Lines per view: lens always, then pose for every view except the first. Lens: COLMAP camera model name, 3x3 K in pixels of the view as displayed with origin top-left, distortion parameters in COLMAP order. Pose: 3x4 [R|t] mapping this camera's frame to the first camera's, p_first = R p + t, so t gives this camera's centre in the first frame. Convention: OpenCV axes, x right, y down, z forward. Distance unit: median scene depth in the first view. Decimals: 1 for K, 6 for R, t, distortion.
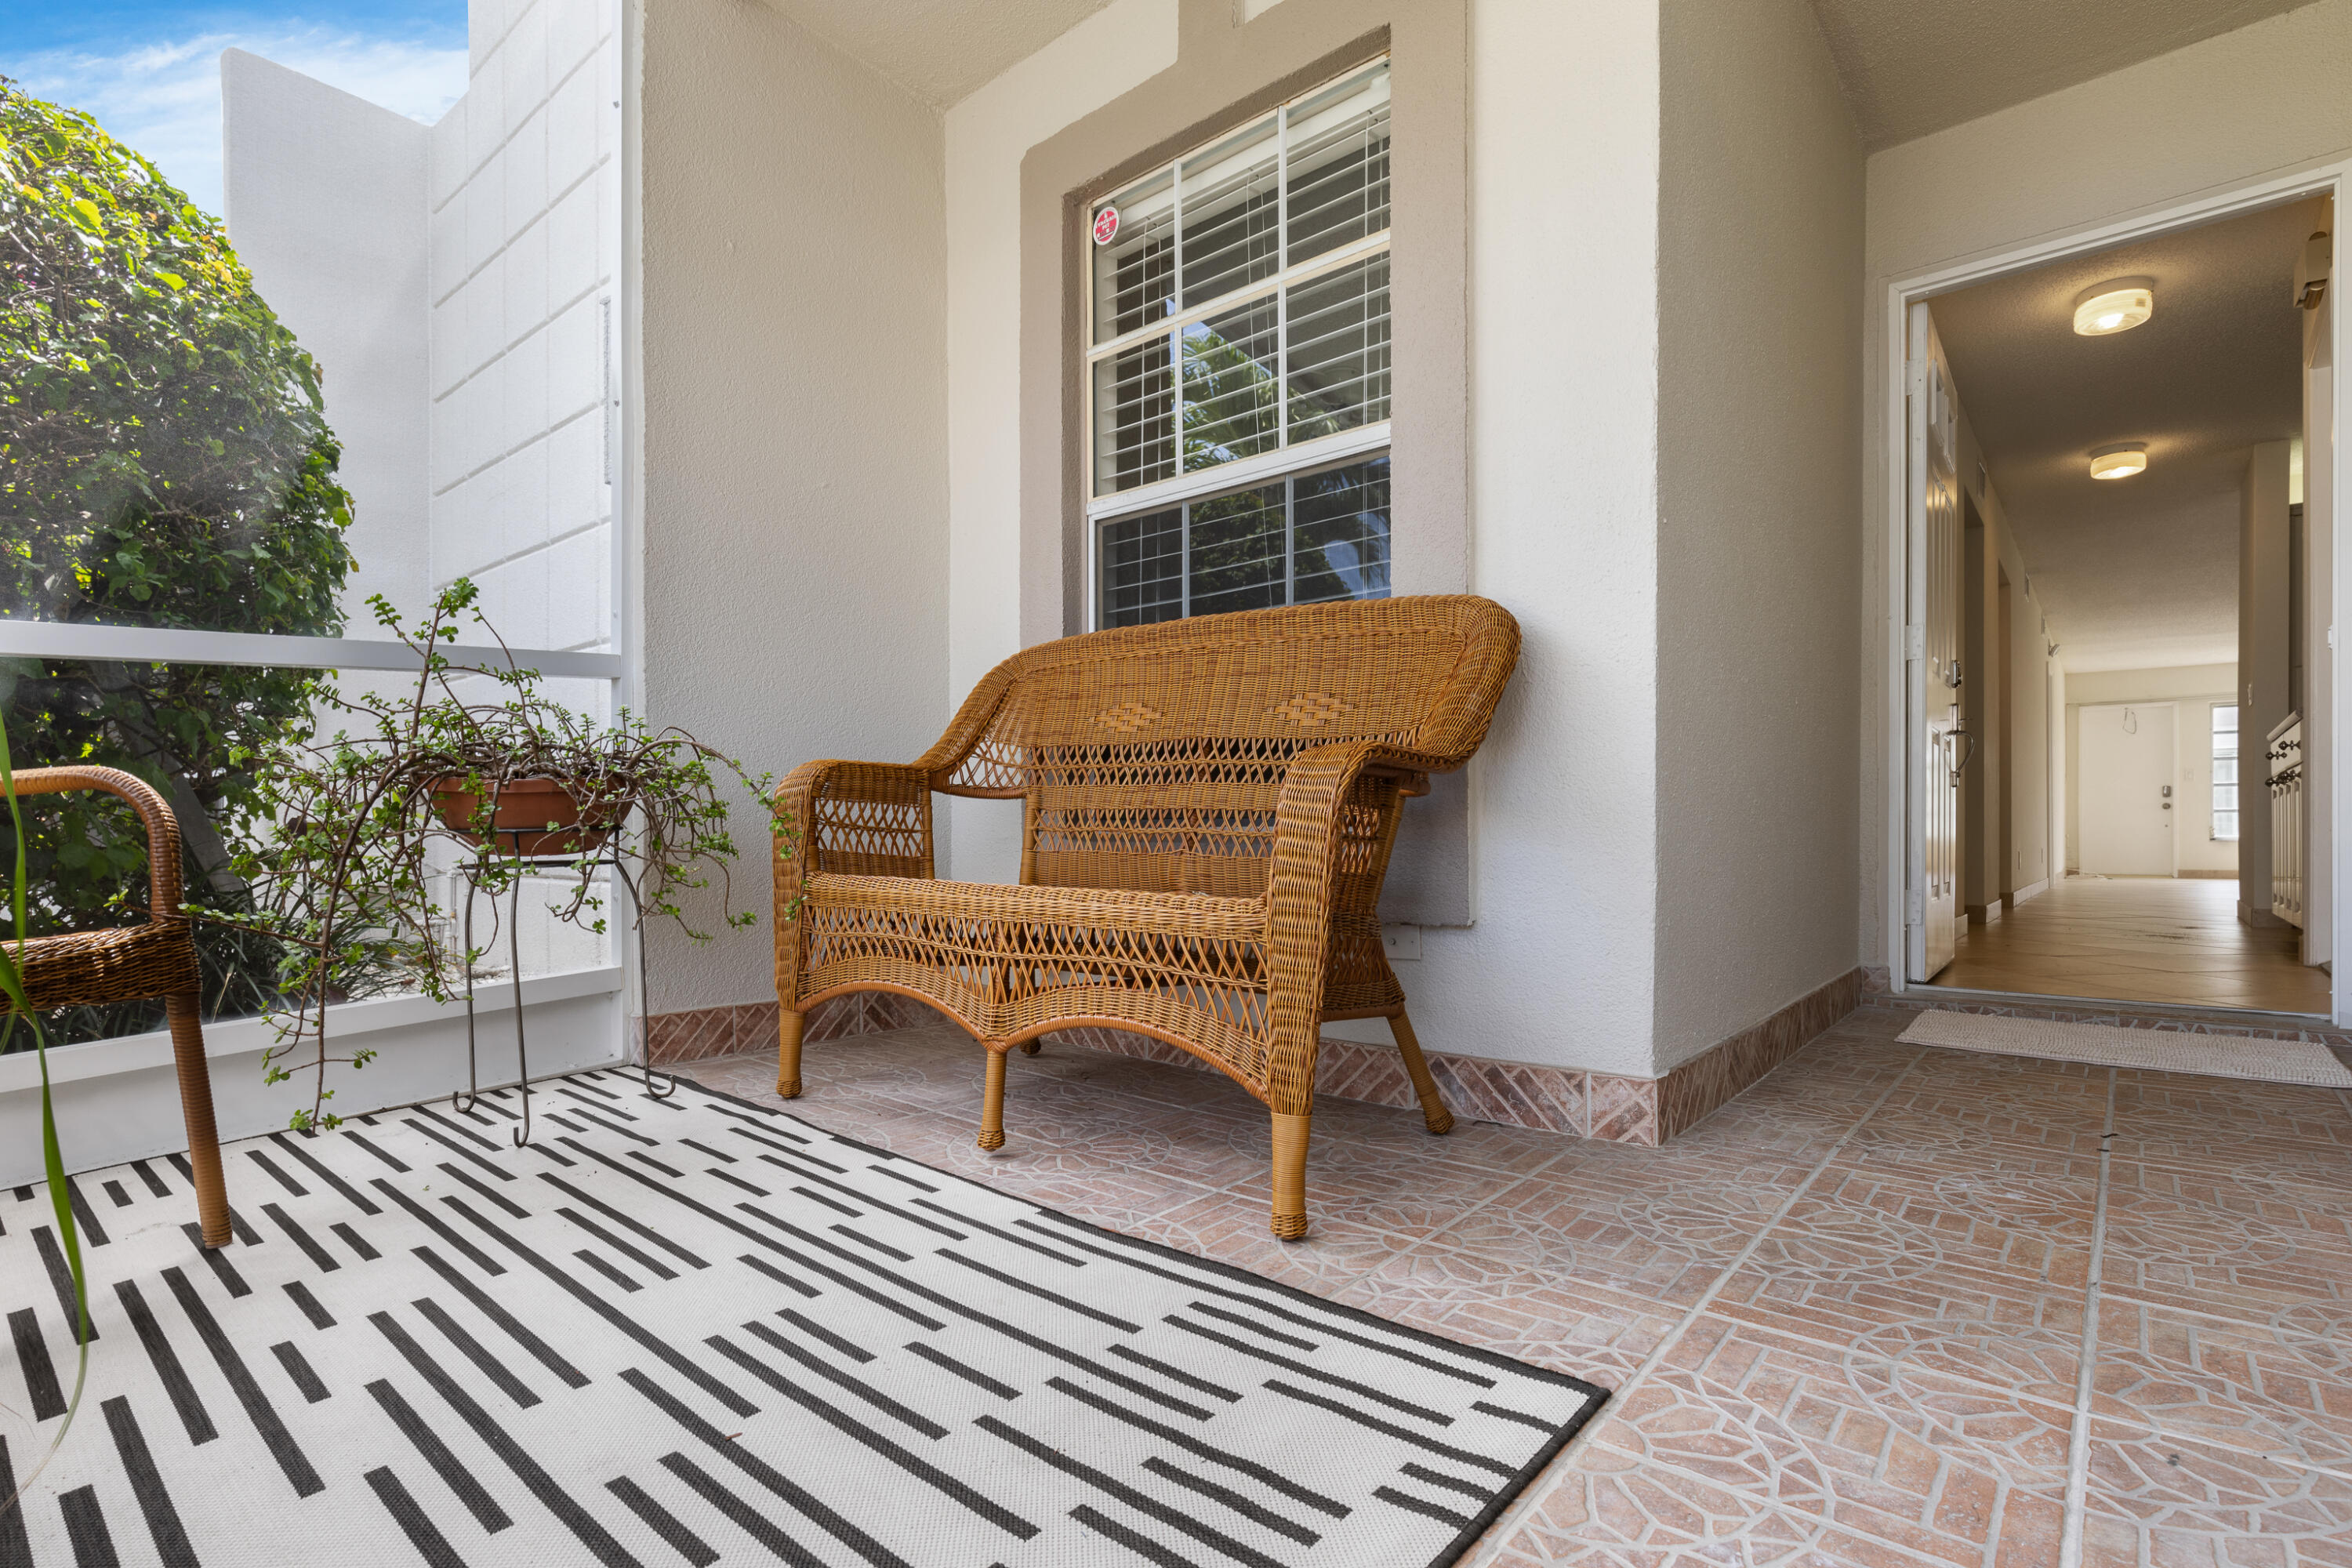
lens RADIAL K [[1079.1, 0, 1223.8], [0, 1079.1, 810.0], [0, 0, 1]] dist [0.000319, -0.000092]
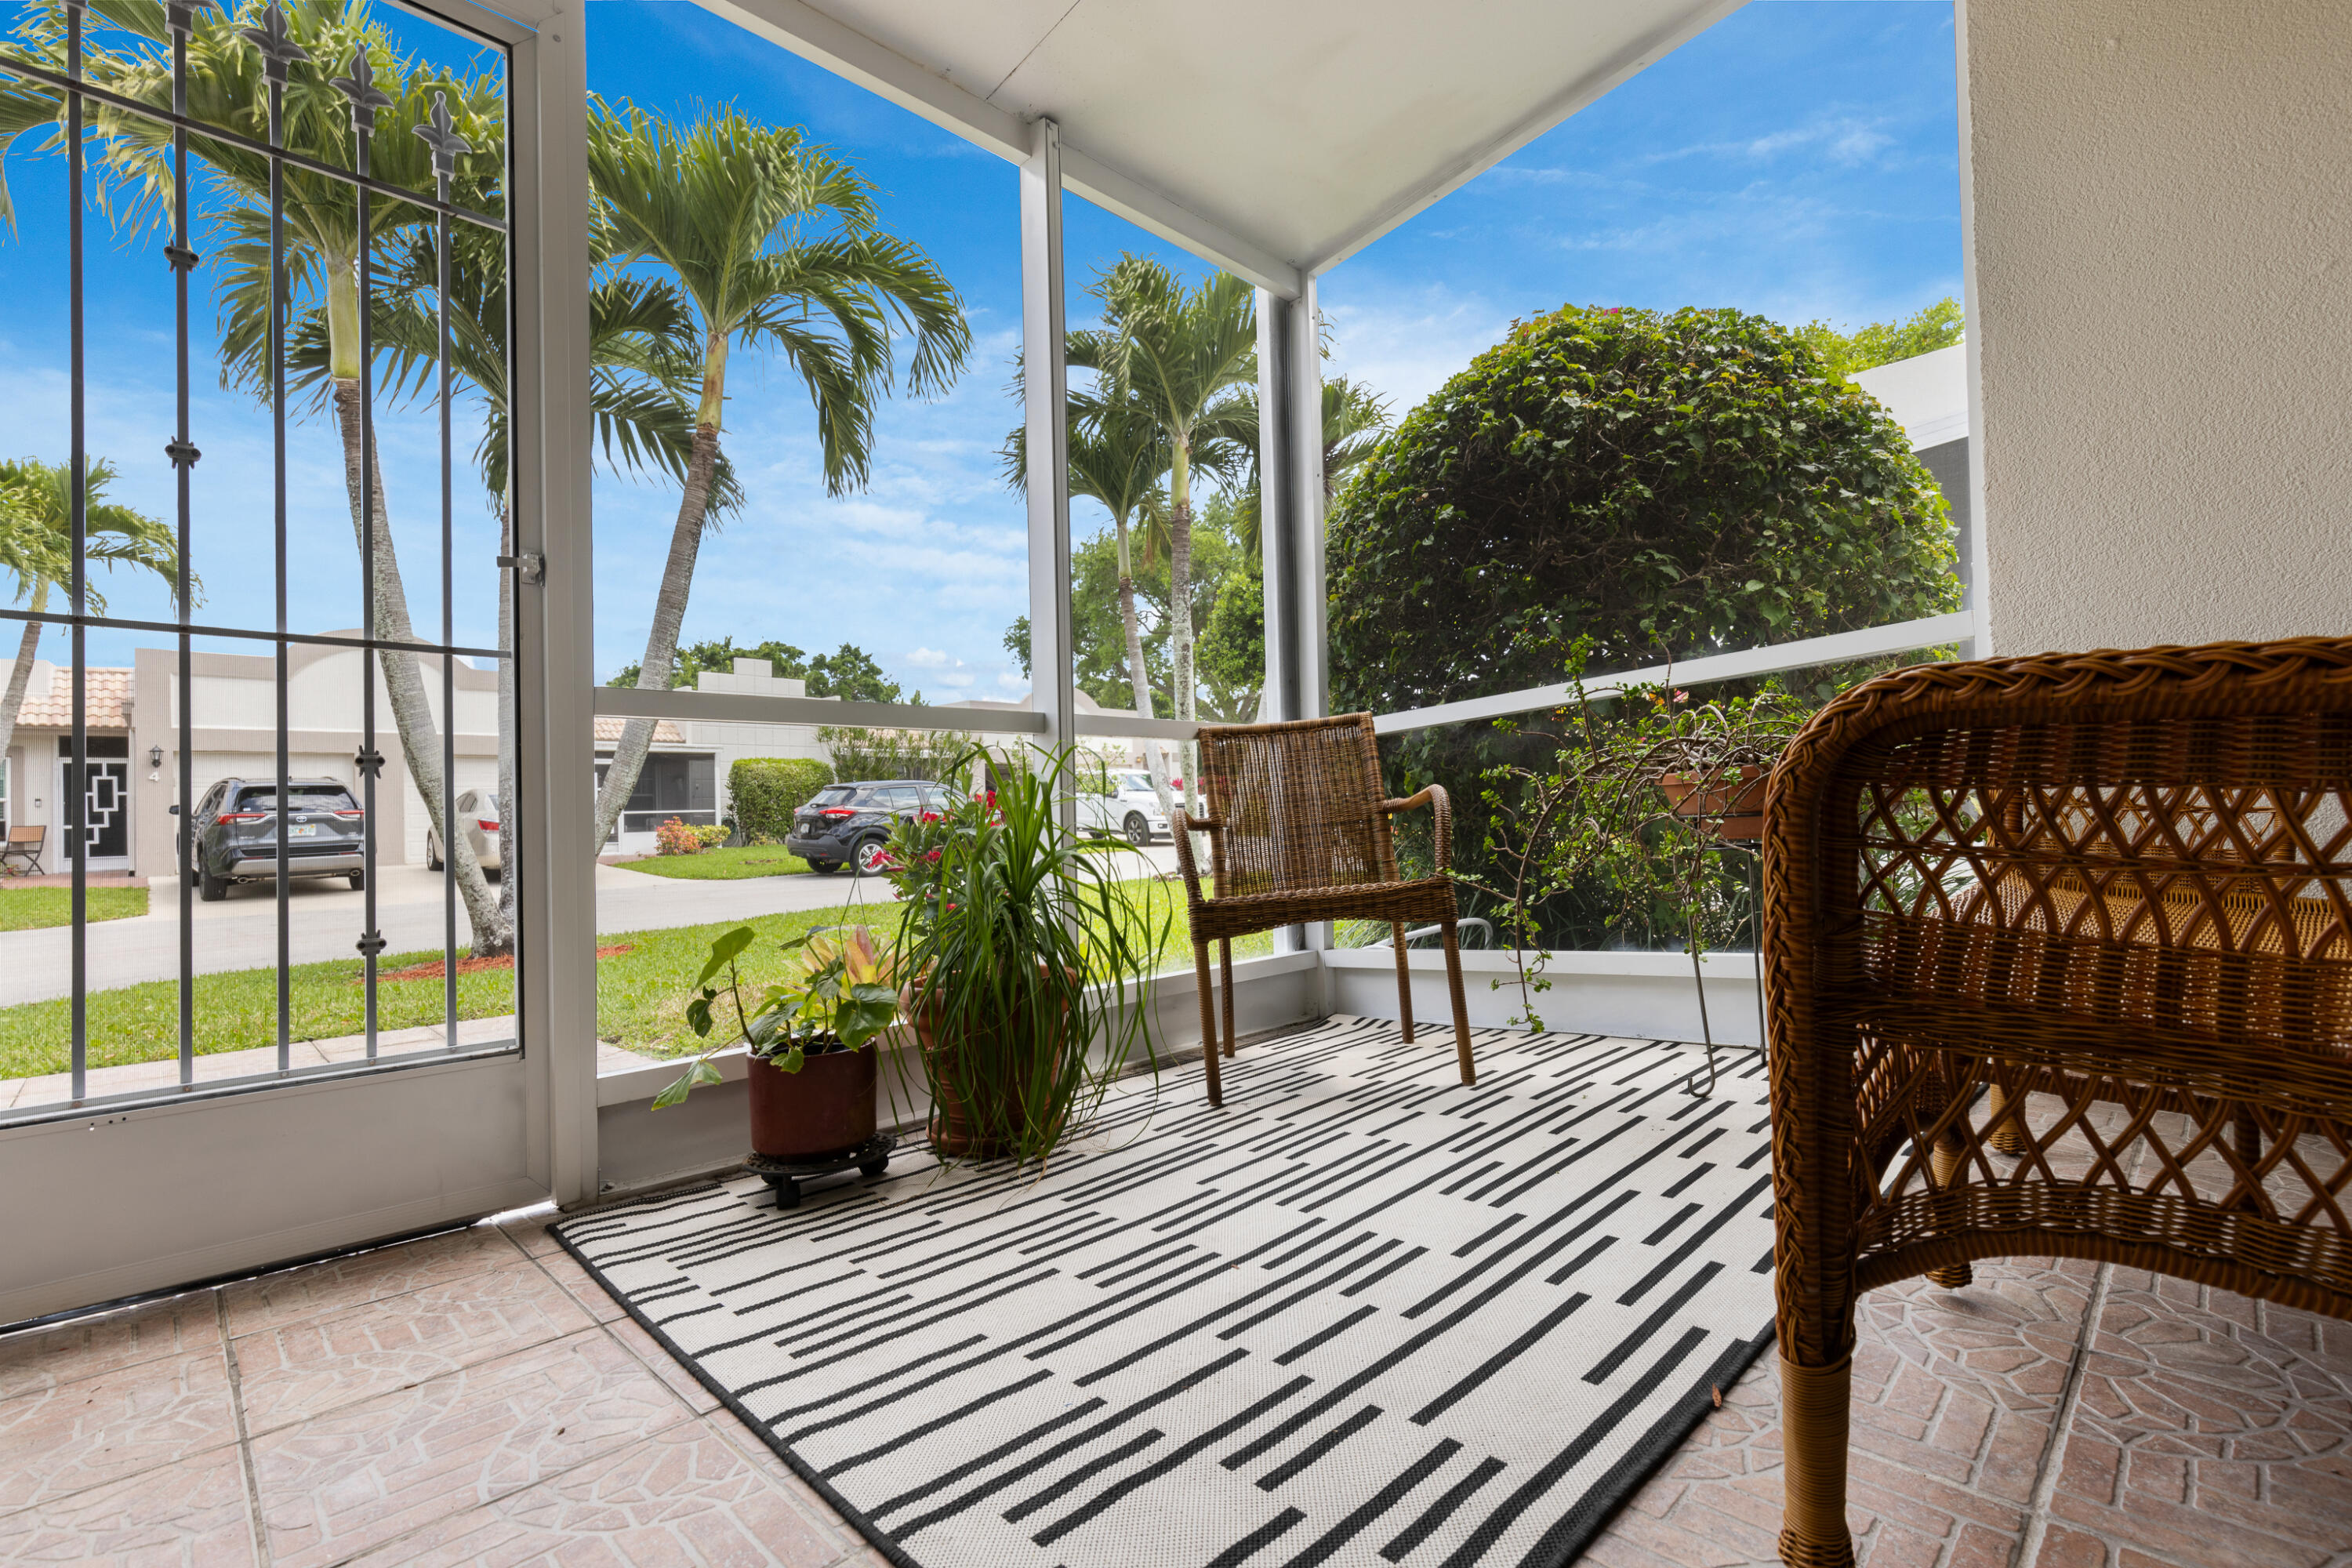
lens RADIAL K [[1079.1, 0, 1223.8], [0, 1079.1, 810.0], [0, 0, 1]] dist [0.000319, -0.000092]
pose [[-0.086843, 0.006262, -0.996202, 0.749657], [0.044478, 0.999007, 0.002402, -0.024126], [0.995229, -0.044101, -0.087035, 0.870913]]
